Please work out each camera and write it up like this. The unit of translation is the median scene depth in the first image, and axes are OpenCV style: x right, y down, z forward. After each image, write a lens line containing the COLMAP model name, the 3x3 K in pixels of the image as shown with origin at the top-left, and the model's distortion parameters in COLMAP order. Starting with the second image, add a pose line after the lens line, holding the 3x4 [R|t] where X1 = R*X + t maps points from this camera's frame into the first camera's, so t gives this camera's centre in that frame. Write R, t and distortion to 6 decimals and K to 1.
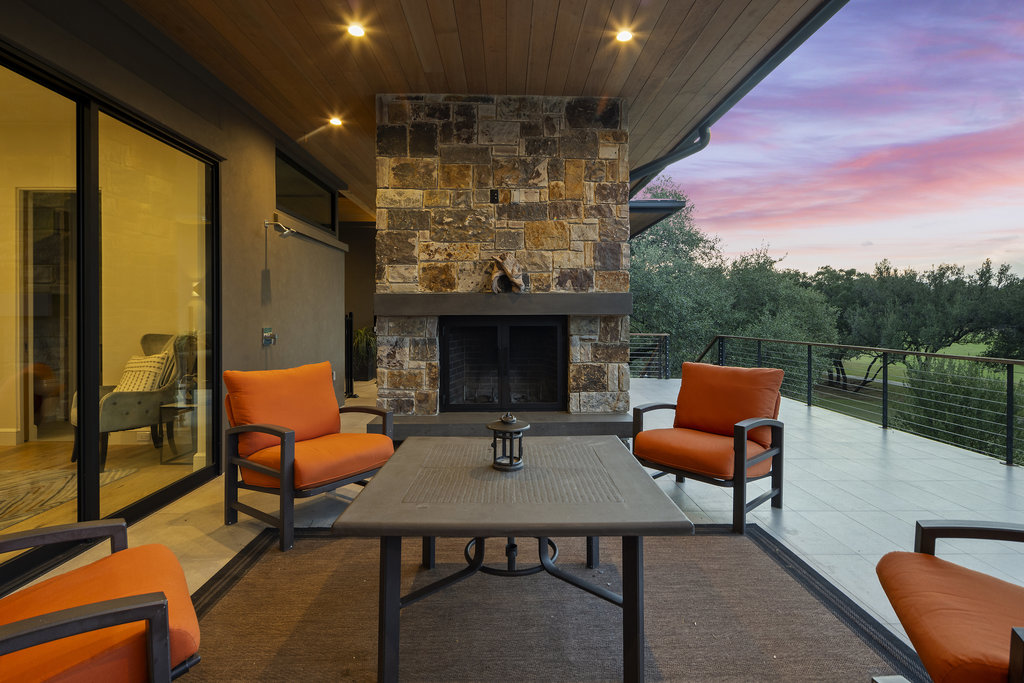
lens RADIAL K [[494.6, 0, 515.7], [0, 494.6, 318.3], [0, 0, 1]] dist [0.007736, -0.004633]
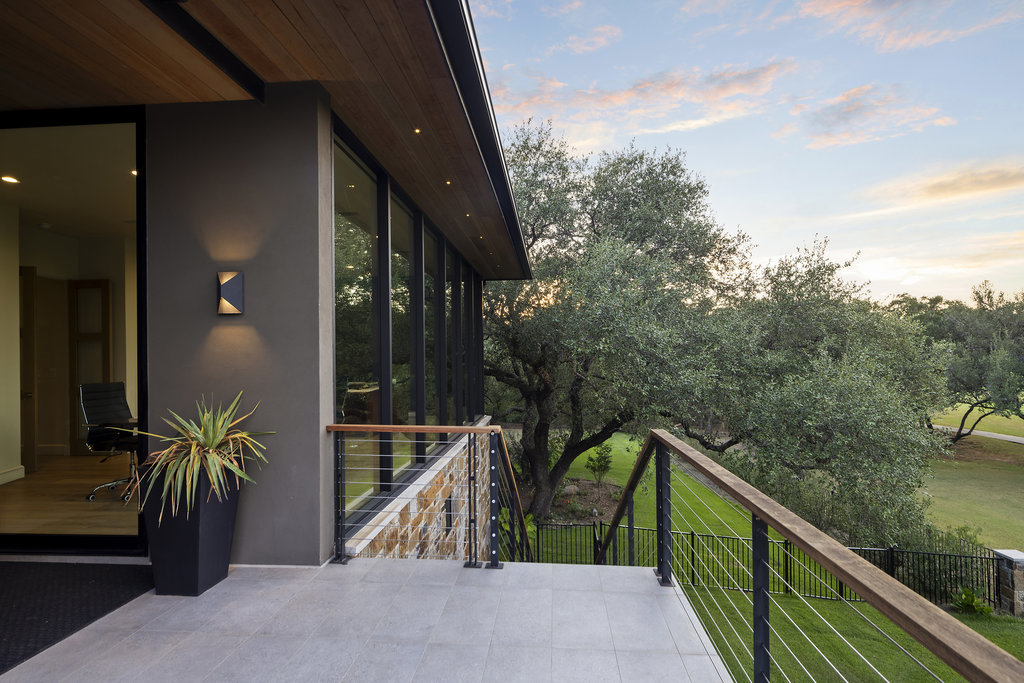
lens RADIAL K [[494.6, 0, 520.7], [0, 494.6, 350.7], [0, 0, 1]] dist [0.007736, -0.004633]
pose [[0.995906, -0.012023, -0.089587, 0.883113], [0.010537, 0.999799, -0.017038, -0.032859], [0.089773, 0.016024, 0.995833, 1.683107]]
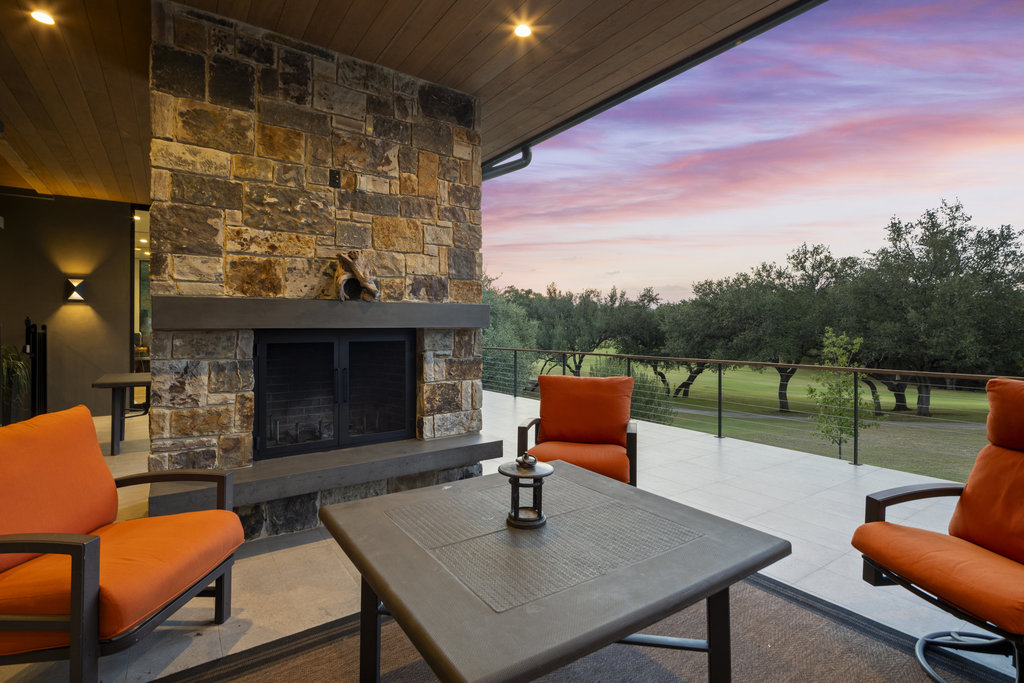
lens RADIAL K [[494.6, 0, 514.6], [0, 494.6, 325.4], [0, 0, 1]] dist [0.007736, -0.004633]
pose [[0.834466, 0.001736, 0.551057, -0.239639], [0.004005, 0.999950, -0.009215, -0.002531], [-0.551045, 0.009897, 0.834417, 0.179629]]
